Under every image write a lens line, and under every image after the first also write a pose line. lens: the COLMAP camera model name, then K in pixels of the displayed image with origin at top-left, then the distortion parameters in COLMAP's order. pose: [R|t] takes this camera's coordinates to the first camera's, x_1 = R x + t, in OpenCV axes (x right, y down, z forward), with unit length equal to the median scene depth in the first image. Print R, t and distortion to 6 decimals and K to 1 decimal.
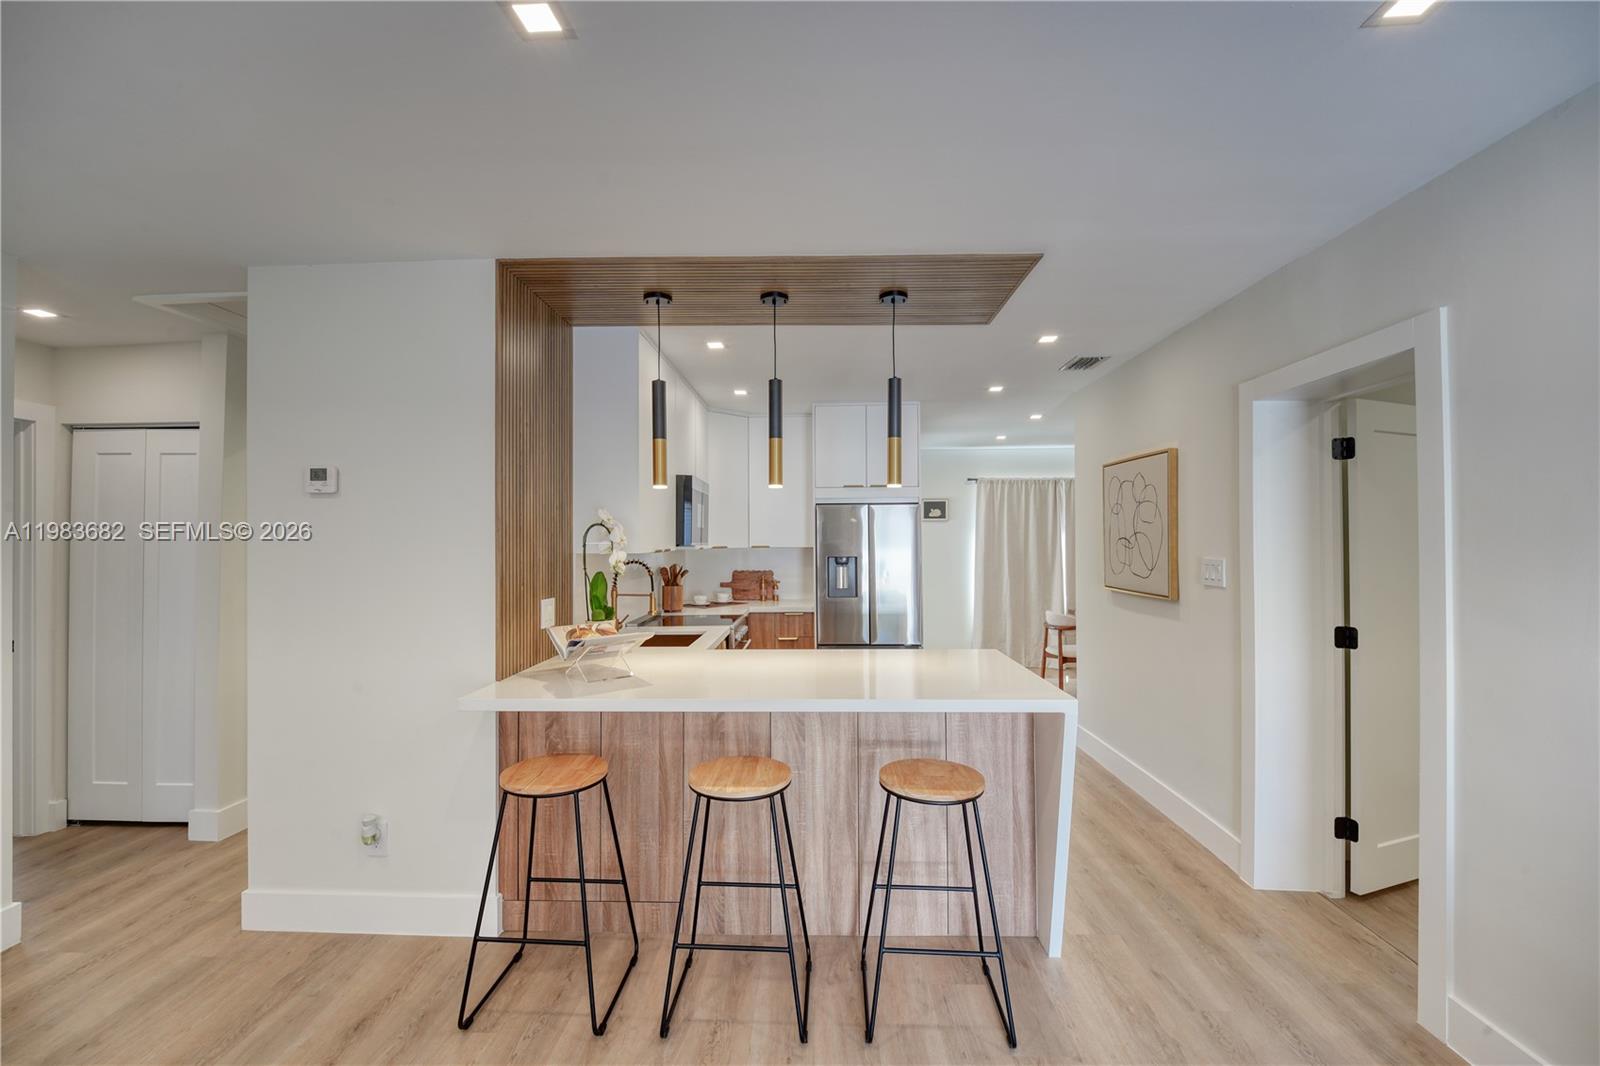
lens RADIAL K [[660.5, 0, 800.0], [0, 660.5, 533.0], [0, 0, 1]] dist [0.000187, -0.010752]
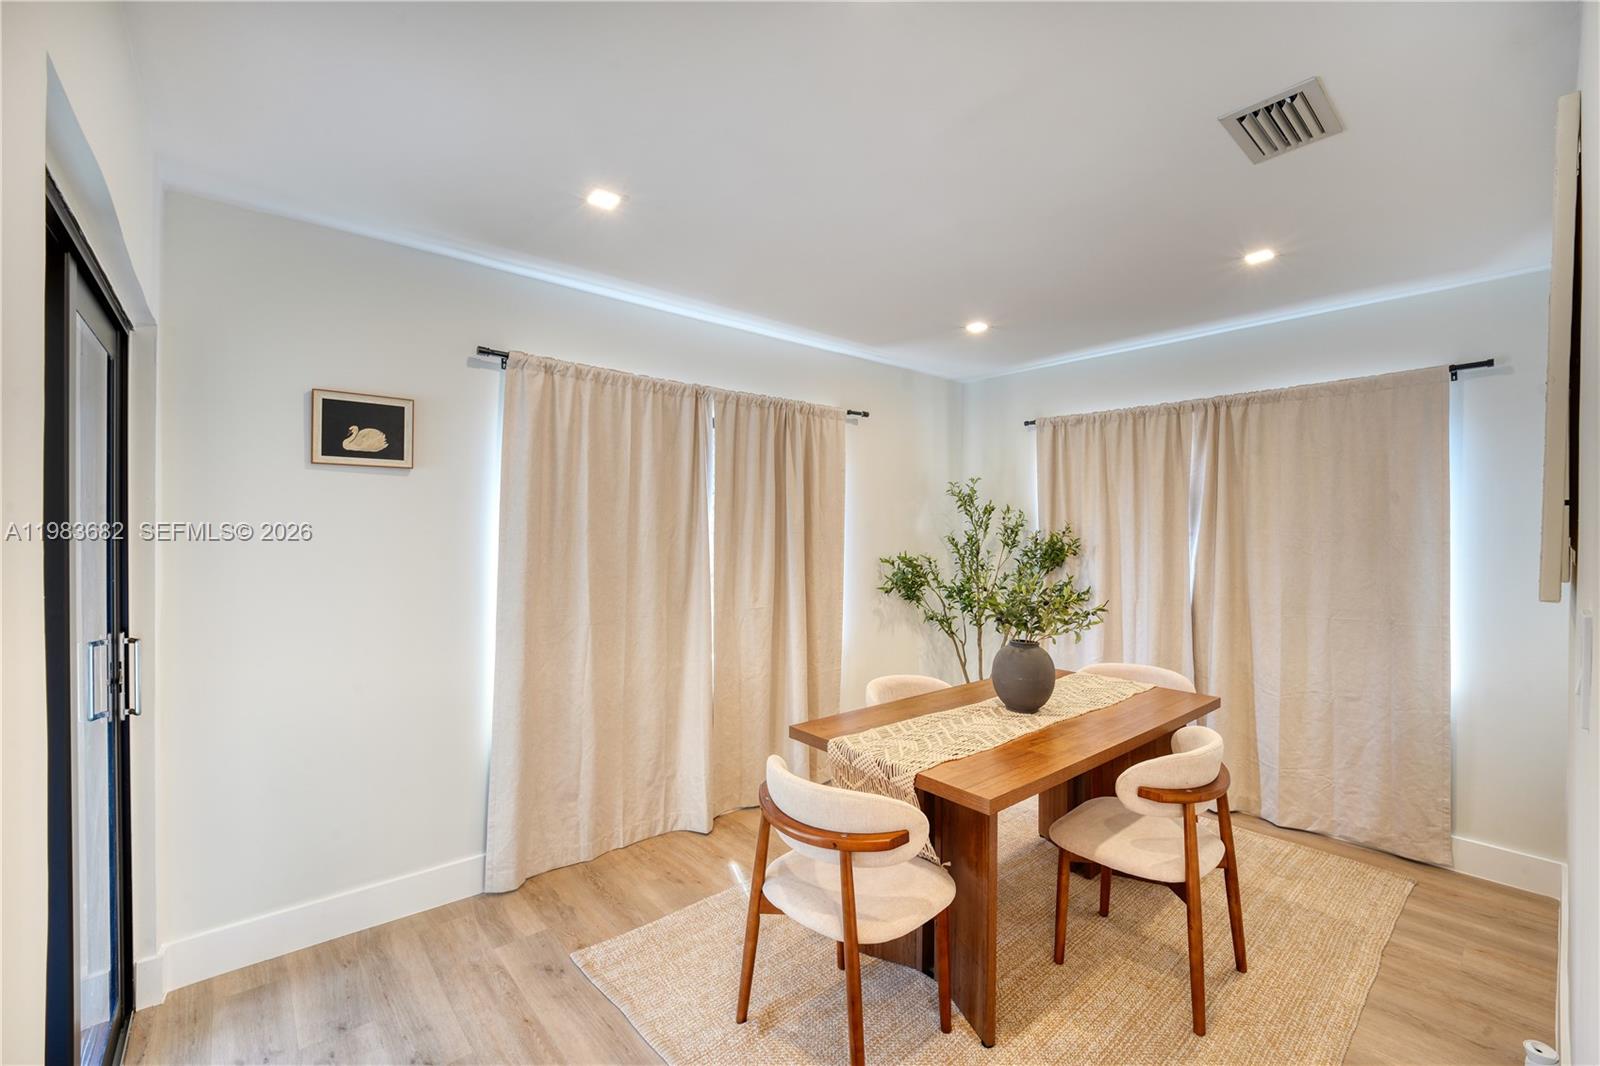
lens RADIAL K [[660.5, 0, 800.0], [0, 660.5, 533.0], [0, 0, 1]] dist [0.000187, -0.010752]
pose [[0.747939, 0.008607, 0.663712, 0.152757], [-0.011985, 0.999928, 0.000540, 0.011408], [-0.663659, -0.008358, 0.747988, 0.633404]]
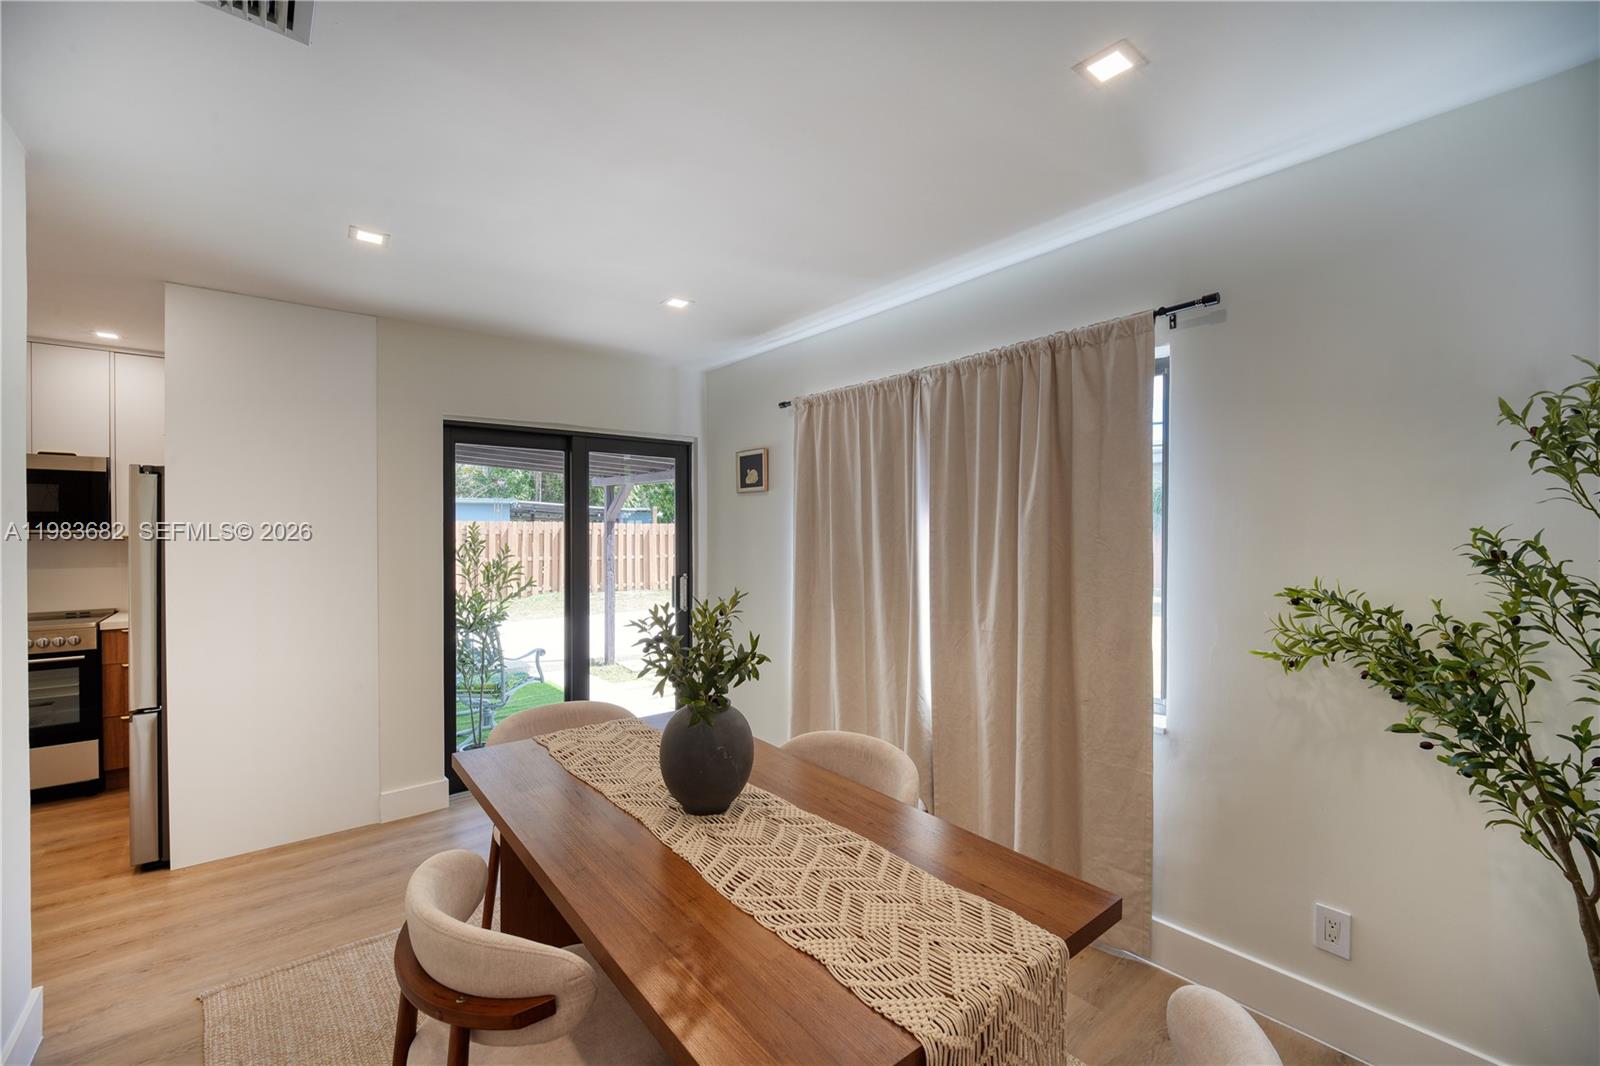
lens RADIAL K [[637.7, 0, 798.6], [0, 637.7, 542.1], [0, 0, 1]] dist [0.000132, -0.009071]
pose [[0.676915, 0.007938, -0.736018, 0.624754], [0.005807, 0.999853, 0.016124, 0.015703], [0.736038, -0.015189, 0.676769, 0.675815]]
